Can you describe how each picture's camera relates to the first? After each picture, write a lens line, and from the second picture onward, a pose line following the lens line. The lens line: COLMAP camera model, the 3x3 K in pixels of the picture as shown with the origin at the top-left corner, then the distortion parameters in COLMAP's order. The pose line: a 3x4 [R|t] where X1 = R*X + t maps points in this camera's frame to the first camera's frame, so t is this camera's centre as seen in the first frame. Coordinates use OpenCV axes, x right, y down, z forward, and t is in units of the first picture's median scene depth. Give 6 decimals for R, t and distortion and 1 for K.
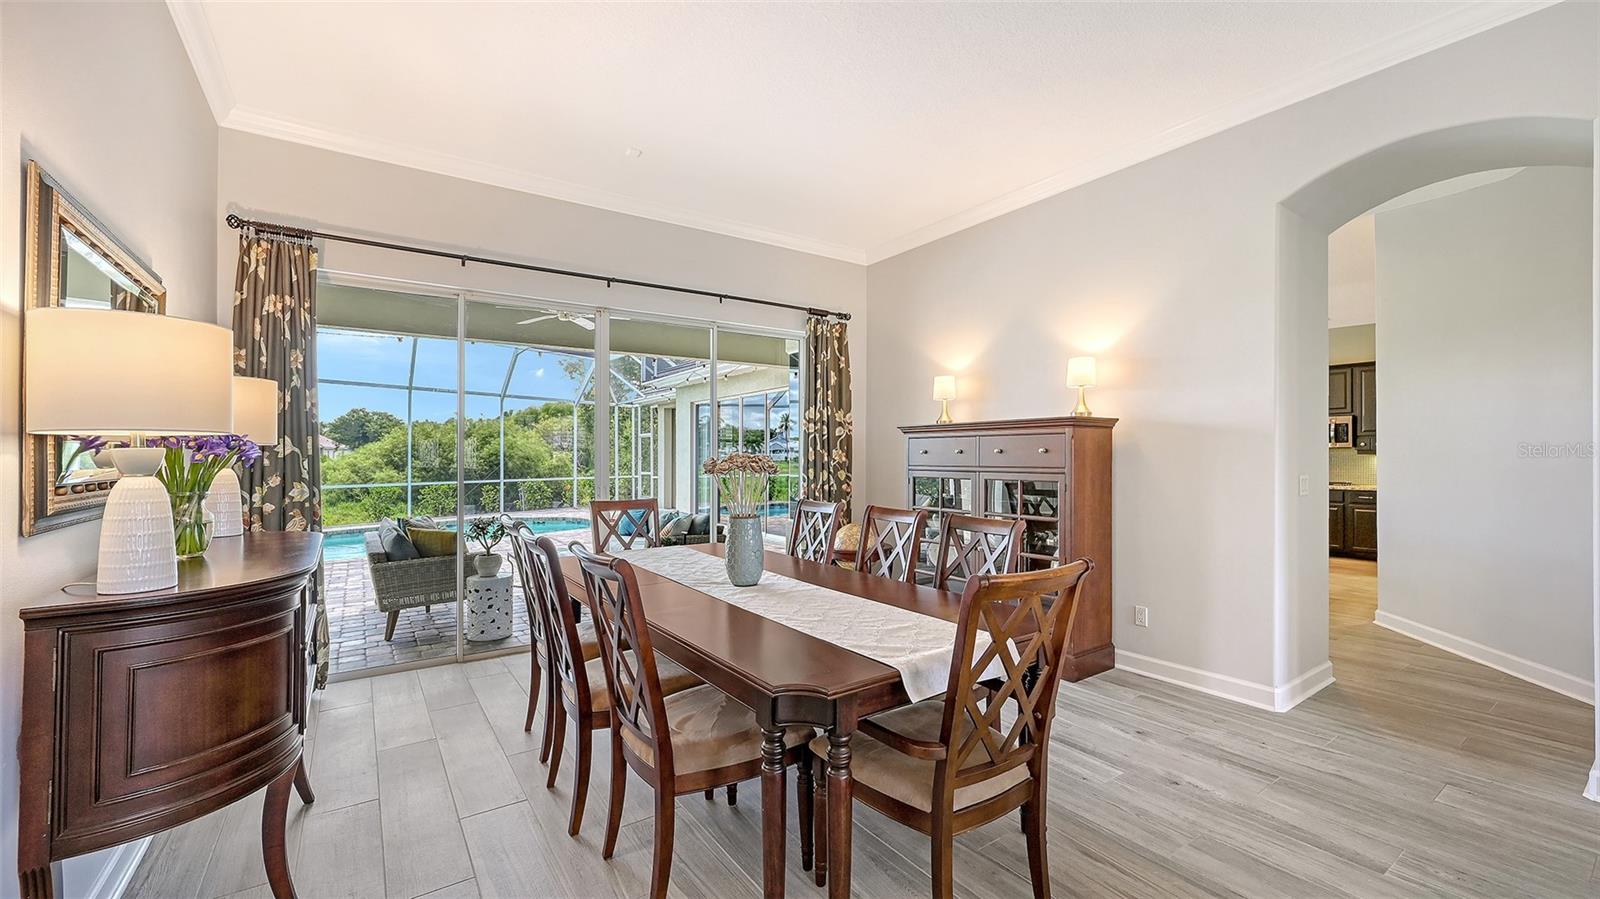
lens RADIAL K [[630.3, 0, 813.4], [0, 630.3, 445.7], [0, 0, 1]] dist [-0.001431, -0.000017]
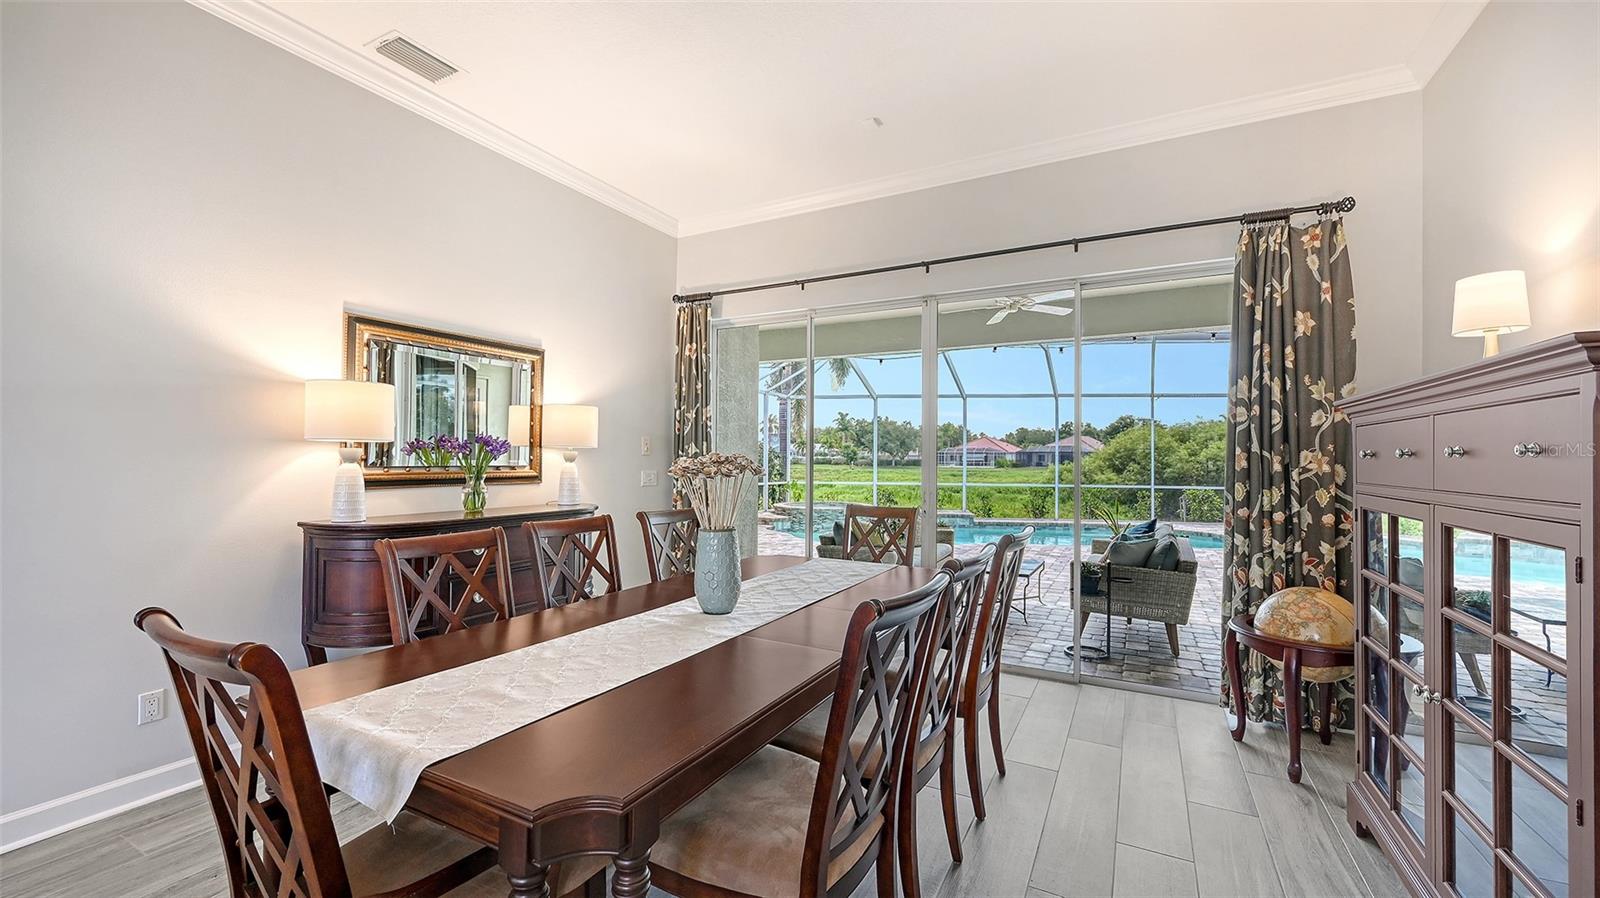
lens RADIAL K [[630.3, 0, 811.9], [0, 630.3, 450.9], [0, 0, 1]] dist [-0.001431, -0.000017]
pose [[0.454145, -0.002992, -0.890923, 0.337194], [0.003209, 0.999993, -0.001723, 0.005720], [0.890922, -0.002076, 0.454152, 0.359618]]
